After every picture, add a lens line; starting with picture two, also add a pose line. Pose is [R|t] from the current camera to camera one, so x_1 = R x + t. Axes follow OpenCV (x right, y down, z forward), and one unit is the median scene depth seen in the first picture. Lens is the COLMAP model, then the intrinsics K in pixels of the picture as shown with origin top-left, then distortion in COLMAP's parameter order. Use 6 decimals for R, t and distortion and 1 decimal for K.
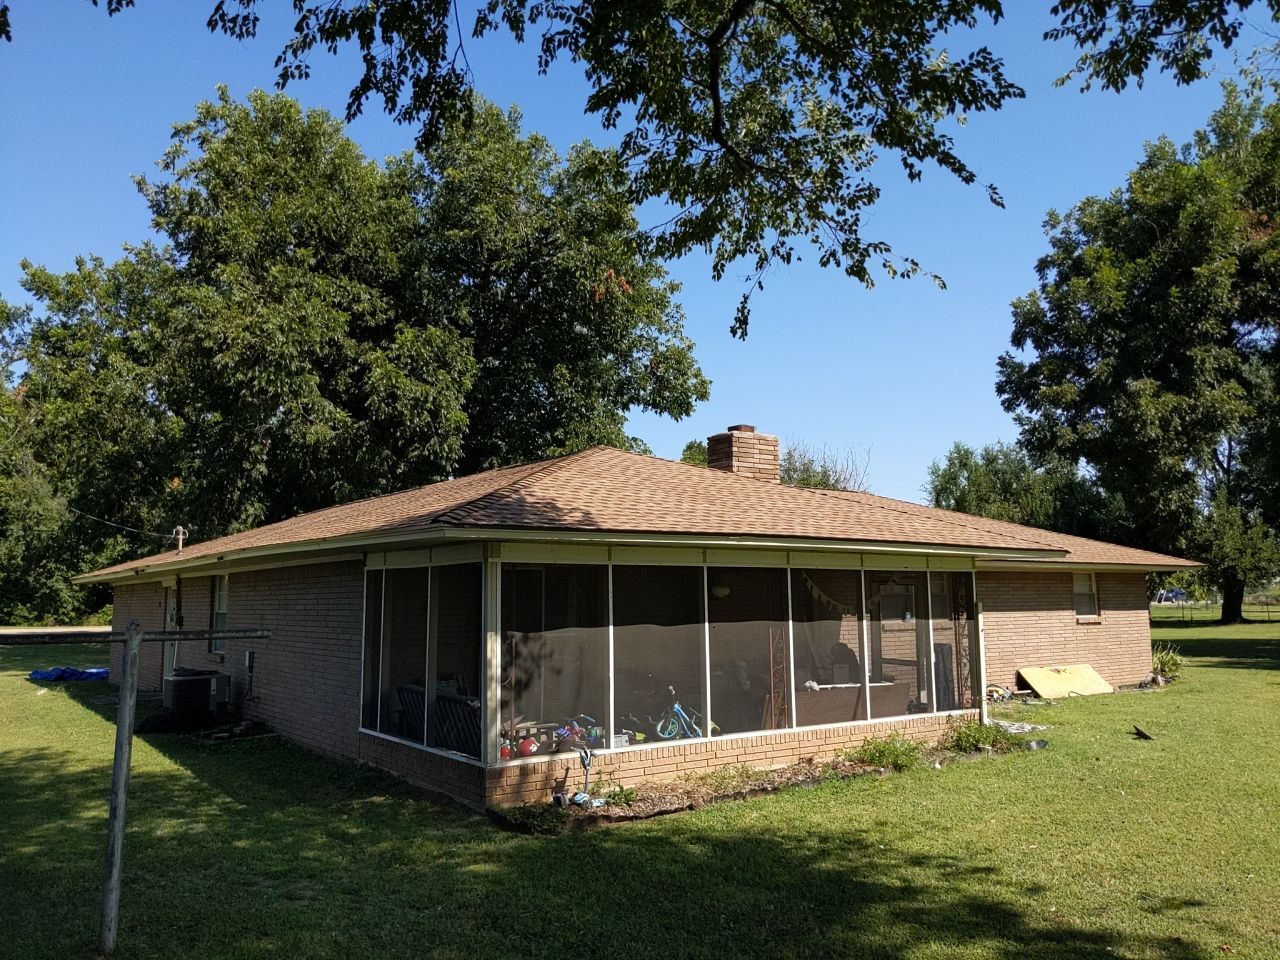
lens RADIAL K [[1022.5, 0, 639.0], [0, 1022.5, 479.3], [0, 0, 1]] dist [0.033968, -0.037885]
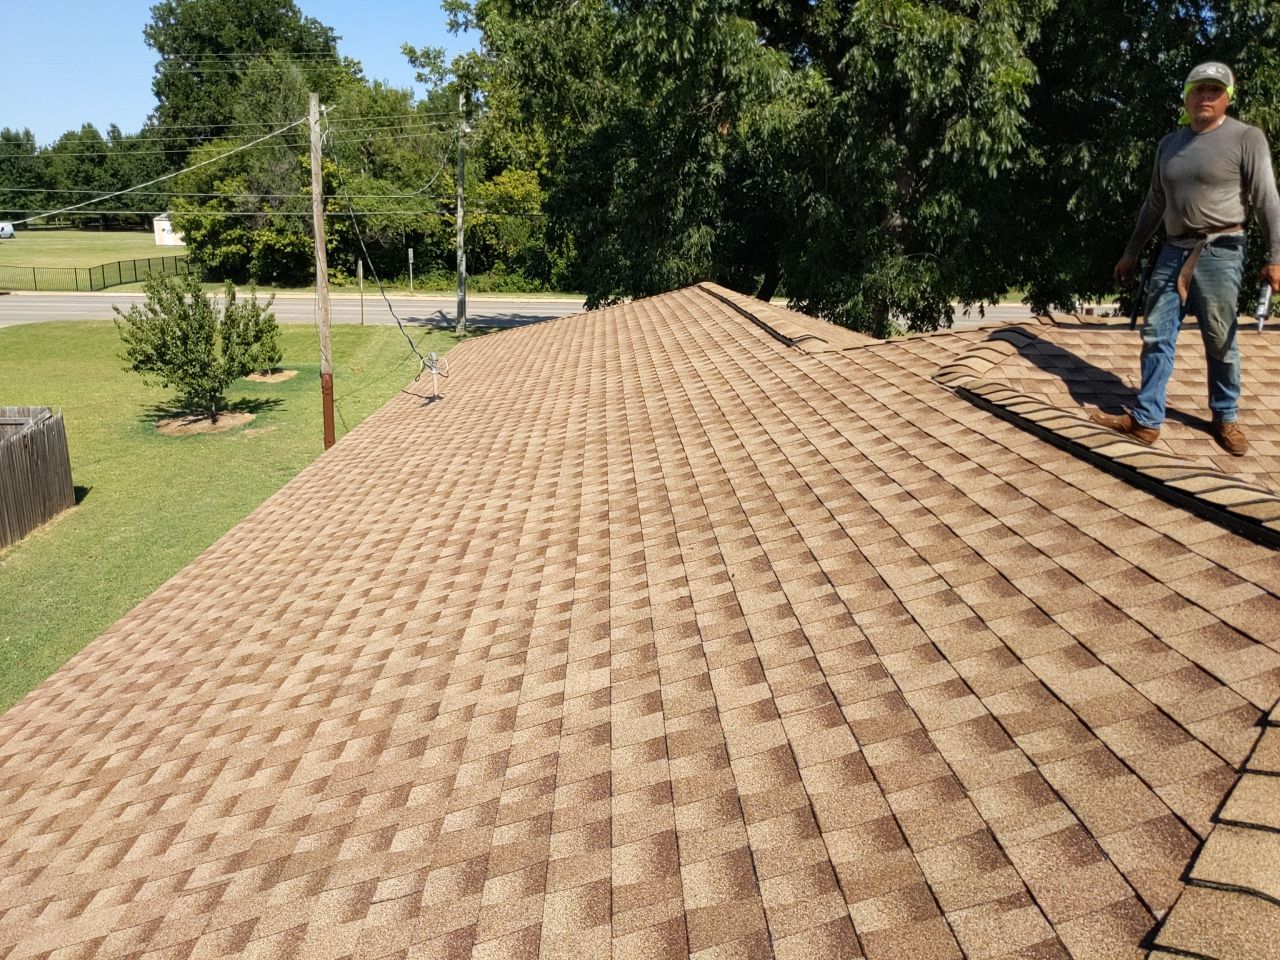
lens RADIAL K [[1022.5, 0, 635.2], [0, 1022.5, 475.9], [0, 0, 1]] dist [0.033968, -0.037885]
pose [[0.832358, 0.148613, -0.533942, -0.023004], [0.048427, 0.940195, 0.337178, -0.053598], [0.552119, -0.306510, 0.775382, 0.406199]]
